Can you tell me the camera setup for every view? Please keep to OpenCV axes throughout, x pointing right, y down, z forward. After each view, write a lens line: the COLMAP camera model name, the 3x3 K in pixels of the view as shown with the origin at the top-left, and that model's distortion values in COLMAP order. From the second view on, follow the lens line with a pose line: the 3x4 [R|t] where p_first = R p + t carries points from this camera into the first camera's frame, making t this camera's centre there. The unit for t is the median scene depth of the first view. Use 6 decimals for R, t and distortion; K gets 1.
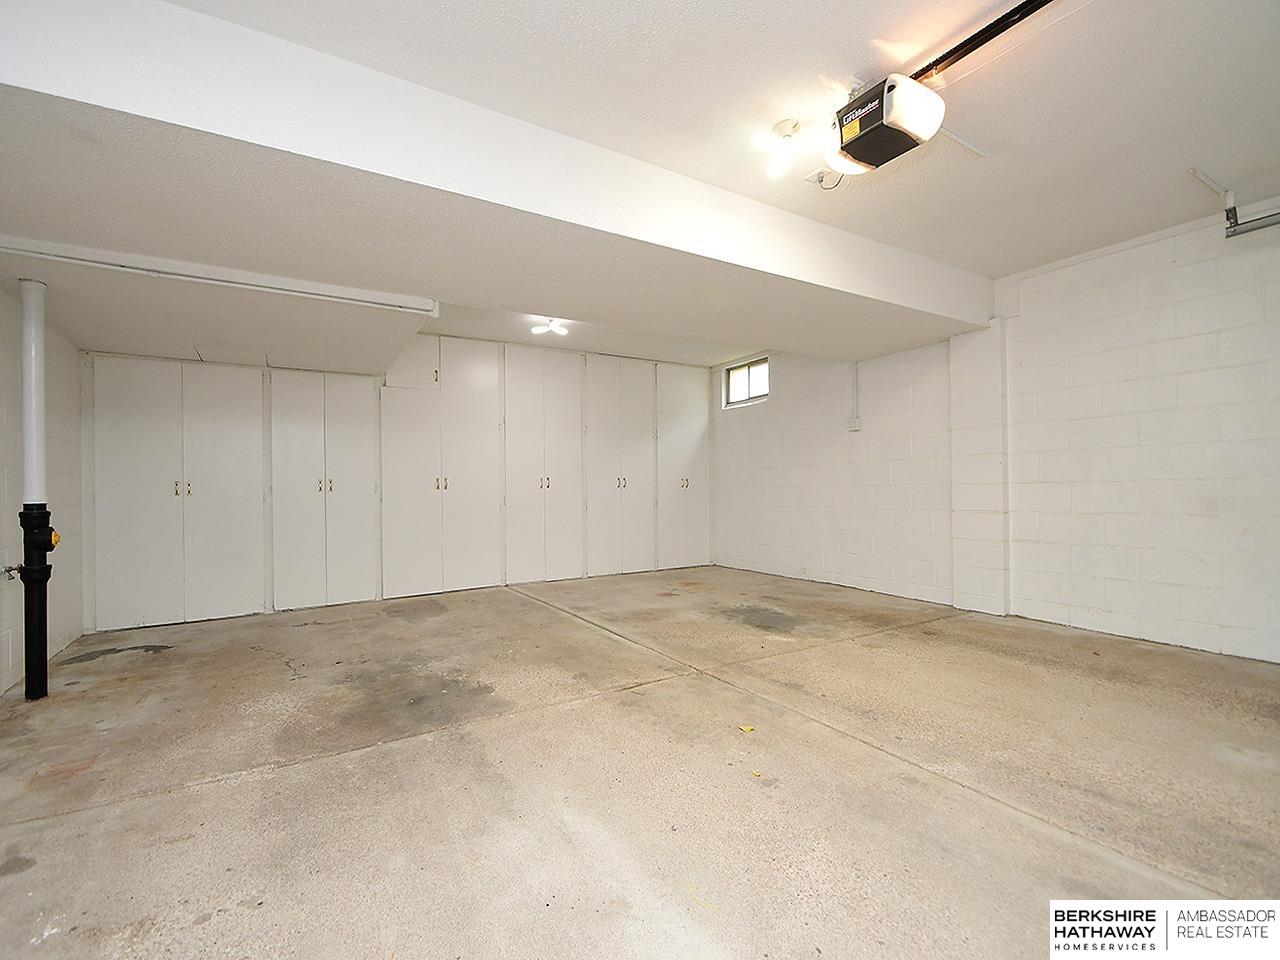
lens RADIAL K [[563.3, 0, 640.0], [0, 563.3, 480.0], [0, 0, 1]] dist [0.000104, -0.014007]
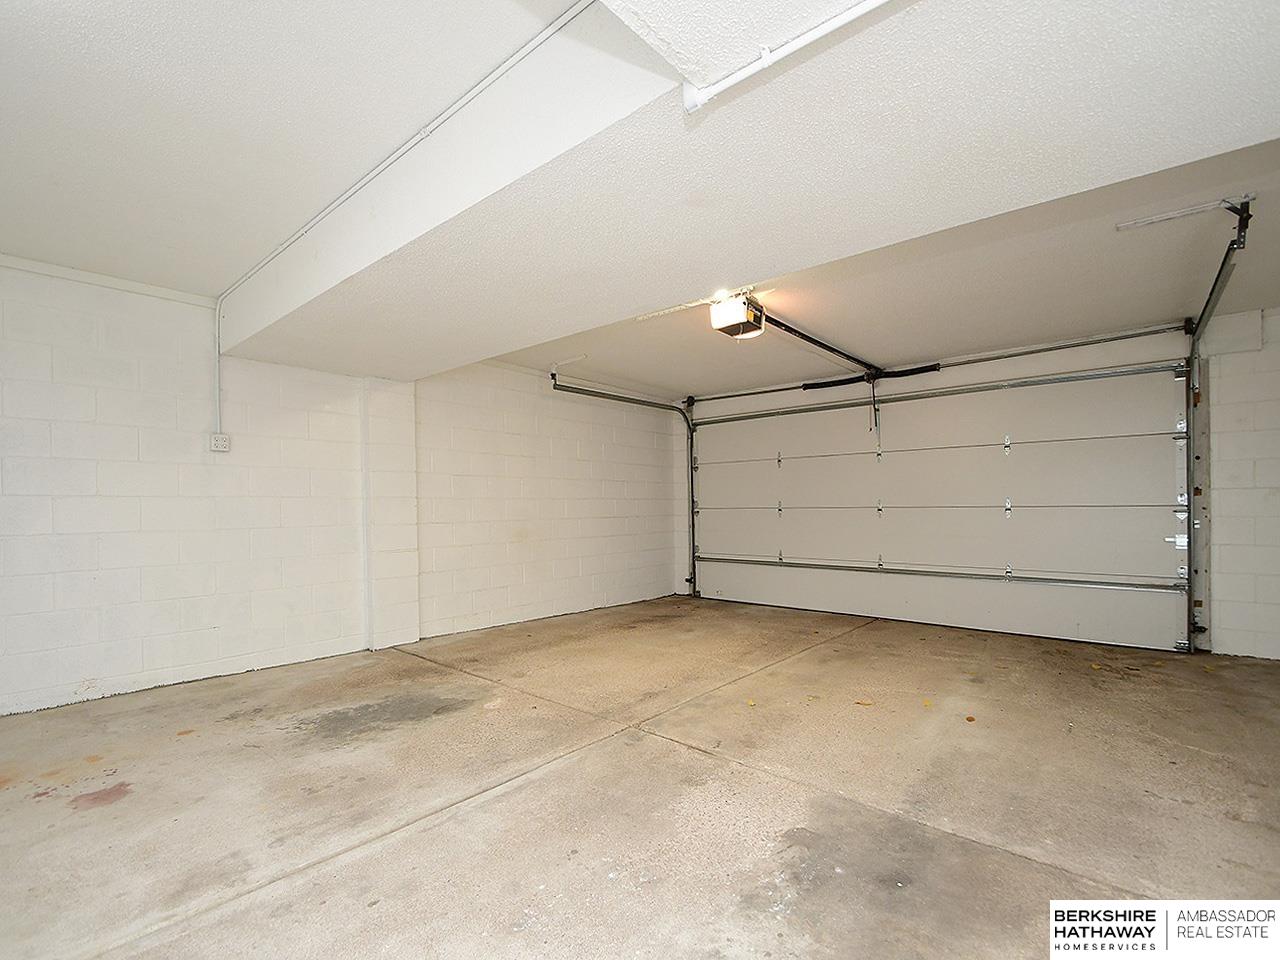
lens RADIAL K [[582.1, 0, 620.2], [0, 582.1, 474.4], [0, 0, 1]] dist [0.002945, -0.014391]
pose [[-0.286050, 0.073968, 0.955355, -0.854191], [0.002390, 0.997068, -0.076482, -0.002328], [-0.958212, -0.019595, -0.285389, 1.326756]]
